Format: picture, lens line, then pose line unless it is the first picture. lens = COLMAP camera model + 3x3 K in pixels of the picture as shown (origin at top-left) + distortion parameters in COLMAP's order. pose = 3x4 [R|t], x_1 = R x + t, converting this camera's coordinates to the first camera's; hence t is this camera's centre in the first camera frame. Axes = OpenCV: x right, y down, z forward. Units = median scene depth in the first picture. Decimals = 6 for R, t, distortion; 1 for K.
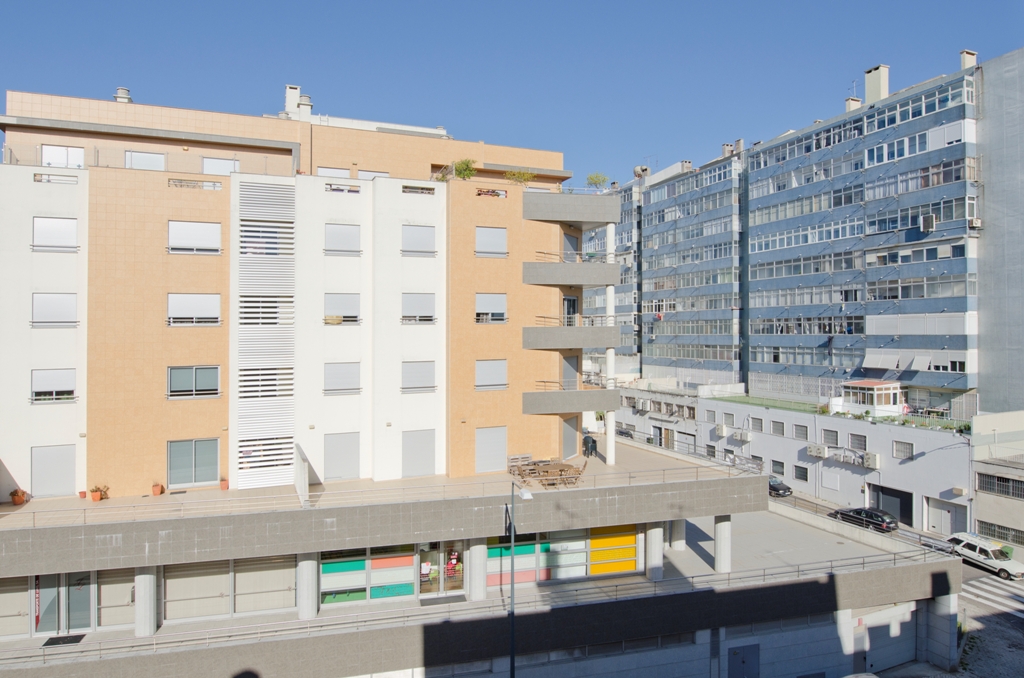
lens RADIAL K [[605.1, 0, 509.6], [0, 605.1, 330.1], [0, 0, 1]] dist [-0.006105, -0.003573]
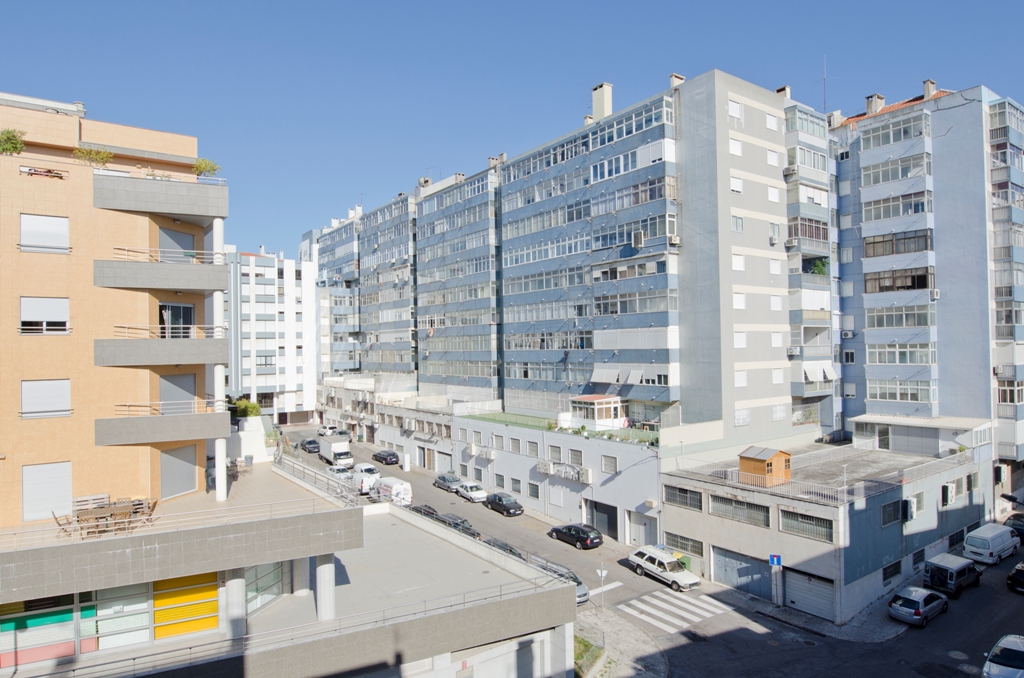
lens RADIAL K [[596.7, 0, 519.1], [0, 596.7, 341.9], [0, 0, 1]] dist [-0.003912, -0.003820]
pose [[0.976264, -0.000457, 0.216583, 0.264205], [0.002863, 0.999938, -0.010794, 0.005756], [-0.216564, 0.011158, 0.976205, 0.058222]]
